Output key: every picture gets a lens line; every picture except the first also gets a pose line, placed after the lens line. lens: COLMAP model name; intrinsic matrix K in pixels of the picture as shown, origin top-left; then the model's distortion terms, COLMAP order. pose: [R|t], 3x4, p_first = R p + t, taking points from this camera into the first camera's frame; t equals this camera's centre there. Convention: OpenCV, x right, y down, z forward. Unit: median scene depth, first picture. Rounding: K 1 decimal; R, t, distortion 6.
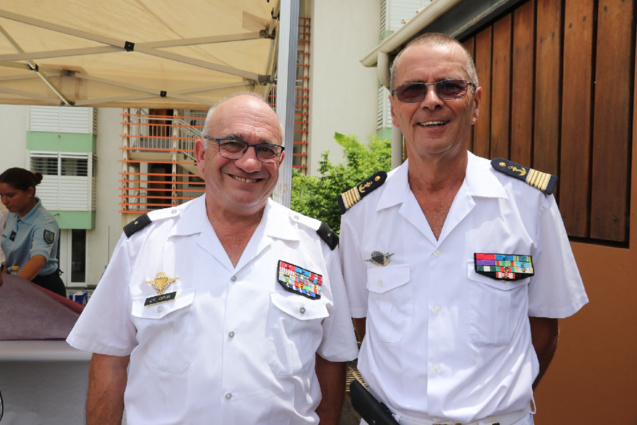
lens RADIAL K [[516.2, 0, 318.5], [0, 516.2, 212.5], [0, 0, 1]] dist [-0.051215, 0.093679]
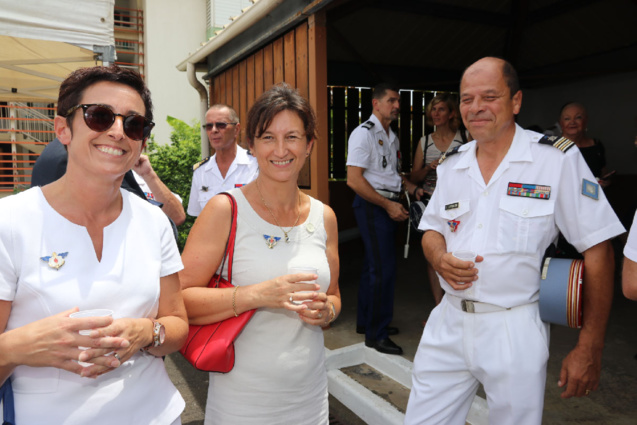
lens RADIAL K [[516.2, 0, 318.5], [0, 516.2, 212.5], [0, 0, 1]] dist [-0.051215, 0.093679]
pose [[0.960584, -0.046352, 0.274098, 0.025590], [0.033469, 0.998112, 0.051496, 0.013447], [-0.275967, -0.040292, 0.960322, -0.191590]]
